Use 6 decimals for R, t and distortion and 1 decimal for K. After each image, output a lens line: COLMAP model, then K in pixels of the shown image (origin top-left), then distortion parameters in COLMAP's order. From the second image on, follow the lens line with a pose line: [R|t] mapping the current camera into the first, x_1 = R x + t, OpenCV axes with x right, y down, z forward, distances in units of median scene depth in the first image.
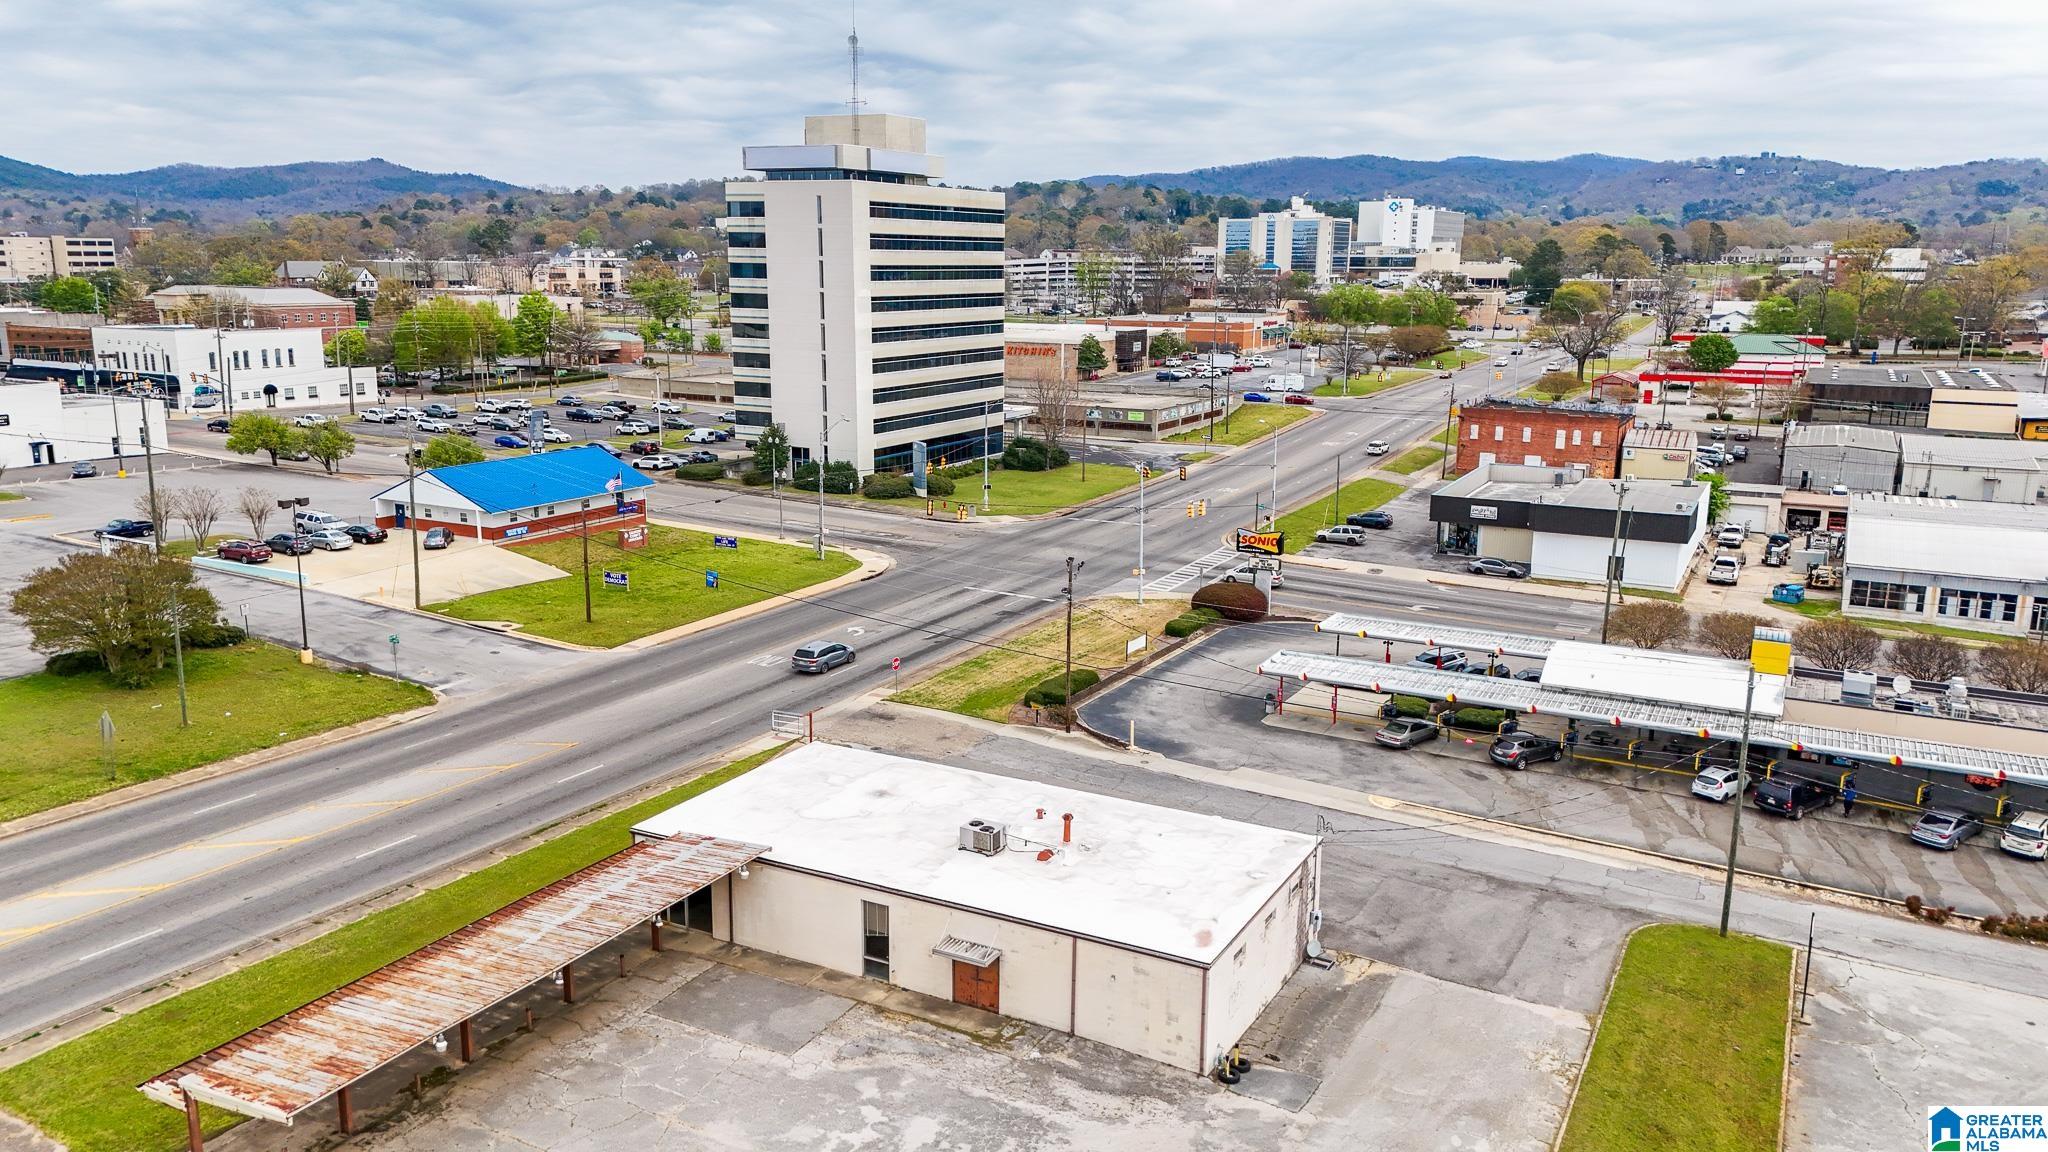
lens RADIAL K [[1504.7, 0, 1022.7], [0, 1504.7, 575.9], [0, 0, 1]] dist [0.084025, -0.087836]
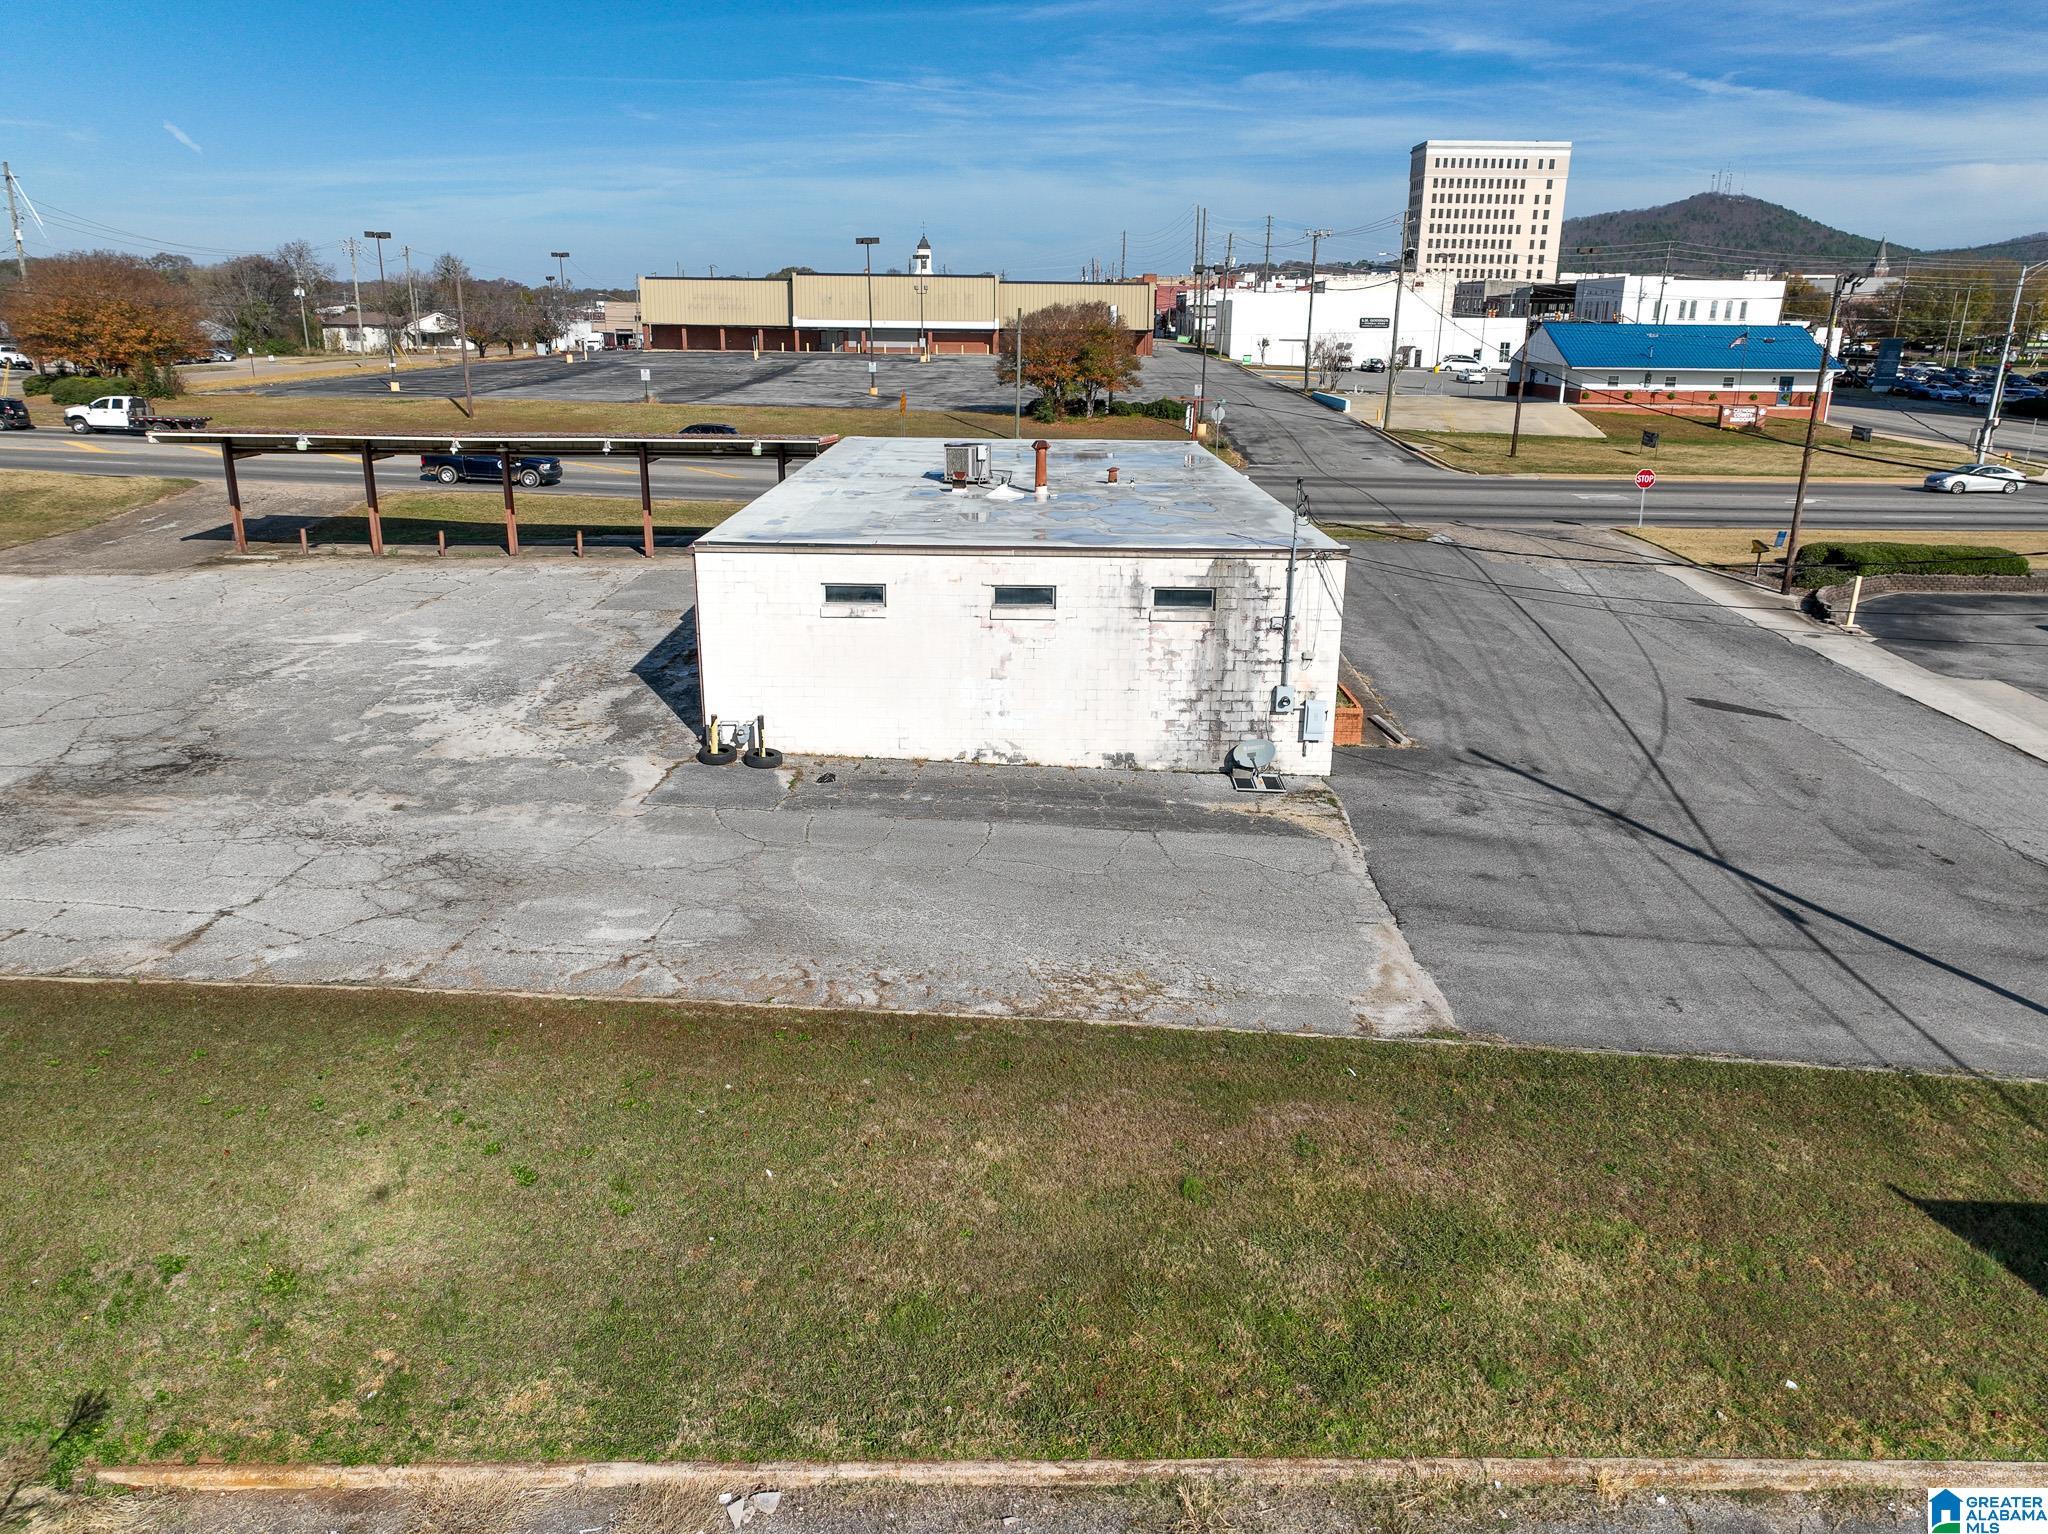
lens RADIAL K [[1439.5, 0, 1027.9], [0, 1439.5, 753.6], [0, 0, 1]] dist [-0.004399, 0.025446]
pose [[0.471874, 0.252701, -0.844676, 0.242630], [-0.189169, 0.964752, 0.182946, 0.075295], [0.861133, 0.073459, 0.503044, 0.302927]]
